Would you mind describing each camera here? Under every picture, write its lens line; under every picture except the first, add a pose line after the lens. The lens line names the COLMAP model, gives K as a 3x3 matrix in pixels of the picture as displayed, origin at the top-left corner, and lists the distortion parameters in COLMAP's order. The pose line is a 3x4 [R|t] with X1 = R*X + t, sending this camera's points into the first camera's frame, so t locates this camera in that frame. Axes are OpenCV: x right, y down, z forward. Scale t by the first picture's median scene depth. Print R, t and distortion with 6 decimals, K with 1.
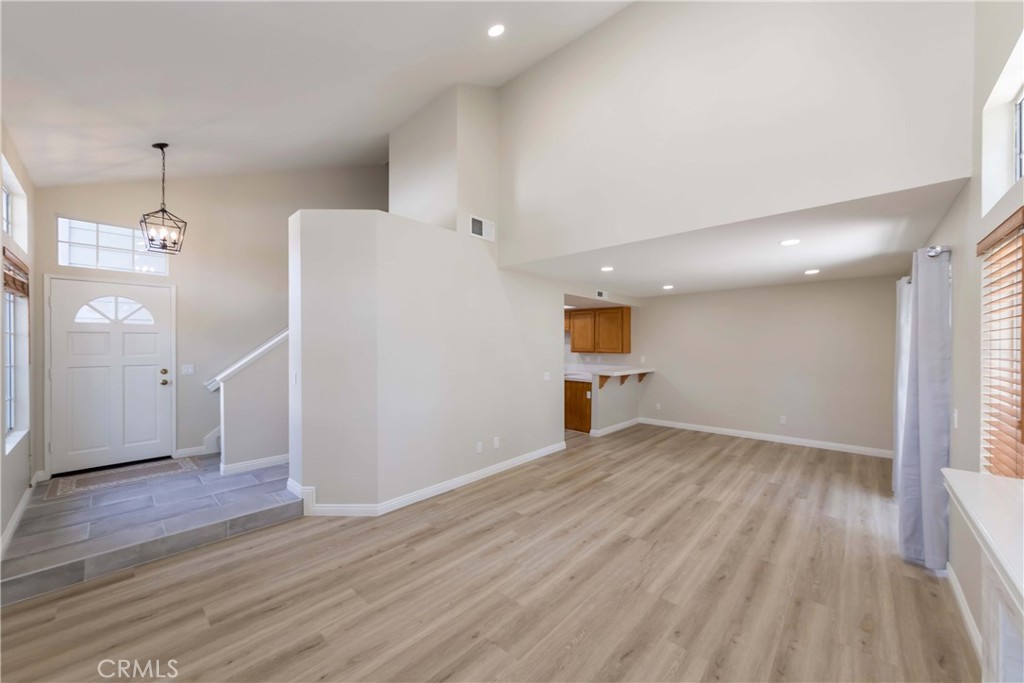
lens RADIAL K [[381.3, 0, 507.3], [0, 381.3, 342.6], [0, 0, 1]] dist [-0.002295, -0.000121]
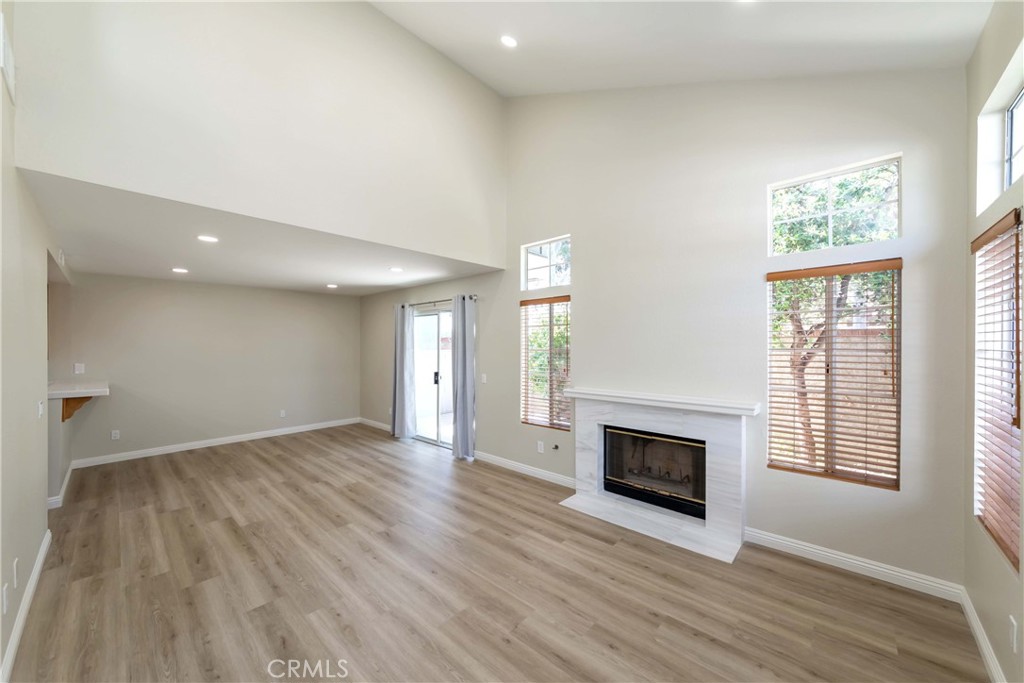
lens RADIAL K [[368.8, 0, 507.0], [0, 368.8, 341.2], [0, 0, 1]] dist [-0.000822, 0.000165]
pose [[0.002104, 0.008619, 0.999961, -0.608281], [0.000102, 0.999963, -0.008619, -0.002707], [-0.999998, 0.000121, 0.002103, 0.577005]]
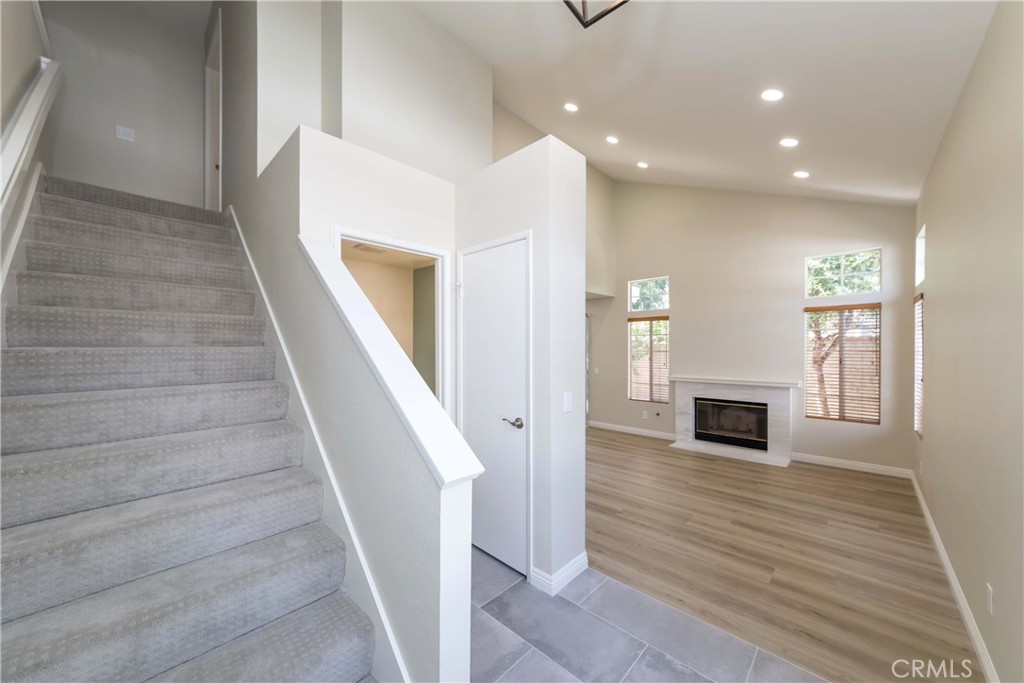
lens RADIAL K [[365.5, 0, 495.0], [0, 365.5, 341.7], [0, 0, 1]] dist [0.000670, 0.000376]
pose [[0.035866, 0.010635, 0.999300, -1.233093], [0.001781, 0.999941, -0.010706, -0.013055], [-0.999355, 0.002164, 0.035845, 1.135163]]
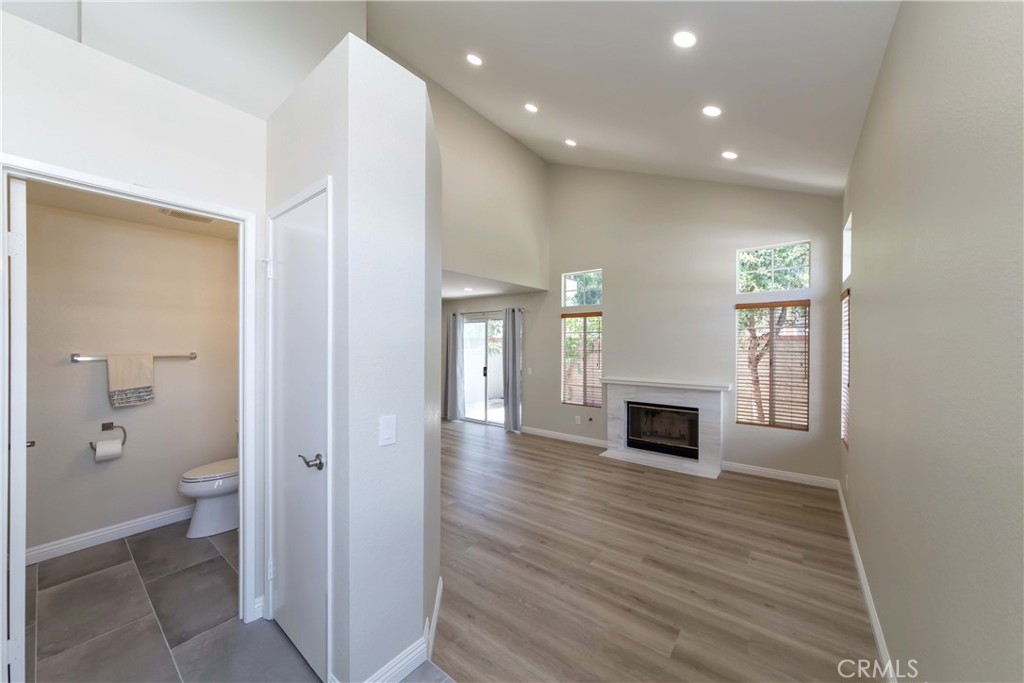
lens RADIAL K [[368.6, 0, 502.1], [0, 368.6, 336.8], [0, 0, 1]] dist [-0.000949, -0.000193]
pose [[-0.069538, 0.013366, 0.997490, -1.038297], [-0.002640, 0.999904, -0.013583, -0.020830], [-0.997576, -0.003578, -0.069496, 0.920420]]
